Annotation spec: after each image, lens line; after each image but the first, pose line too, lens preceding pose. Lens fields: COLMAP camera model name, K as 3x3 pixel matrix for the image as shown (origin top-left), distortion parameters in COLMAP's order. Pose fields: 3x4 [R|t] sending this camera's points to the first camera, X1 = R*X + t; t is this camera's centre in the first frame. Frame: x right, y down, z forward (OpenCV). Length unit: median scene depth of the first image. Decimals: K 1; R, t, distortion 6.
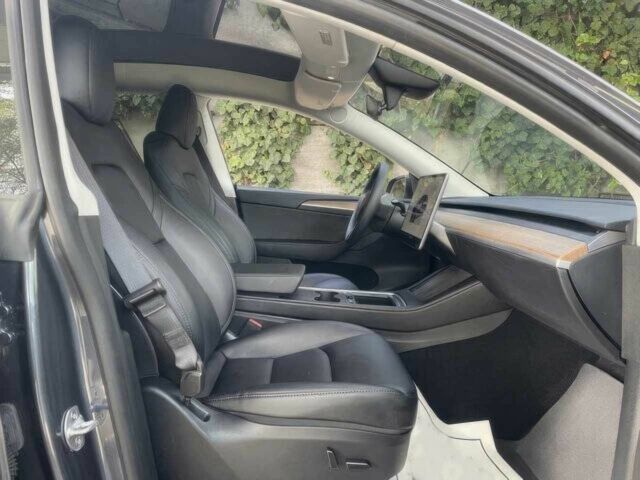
lens RADIAL K [[469.9, 0, 320.0], [0, 469.9, 240.0], [0, 0, 1]] dist [0.078957, -0.074657]
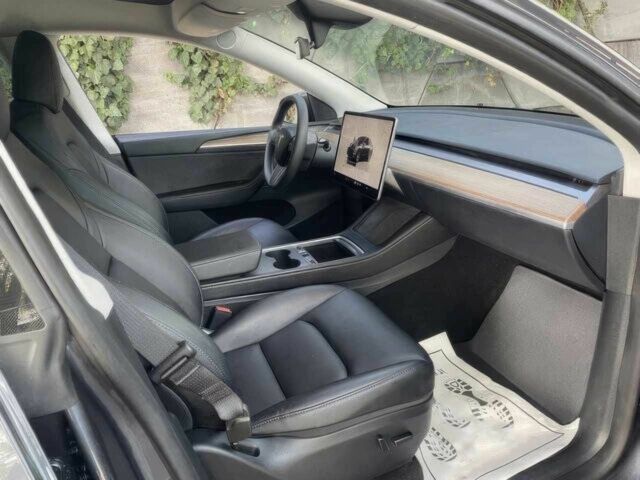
lens RADIAL K [[469.9, 0, 320.0], [0, 469.9, 240.0], [0, 0, 1]] dist [0.078957, -0.074657]
pose [[0.932620, -0.228709, 0.279126, -0.132794], [0.156620, 0.953395, 0.257890, -0.116659], [-0.325099, -0.196797, 0.924976, 0.073034]]
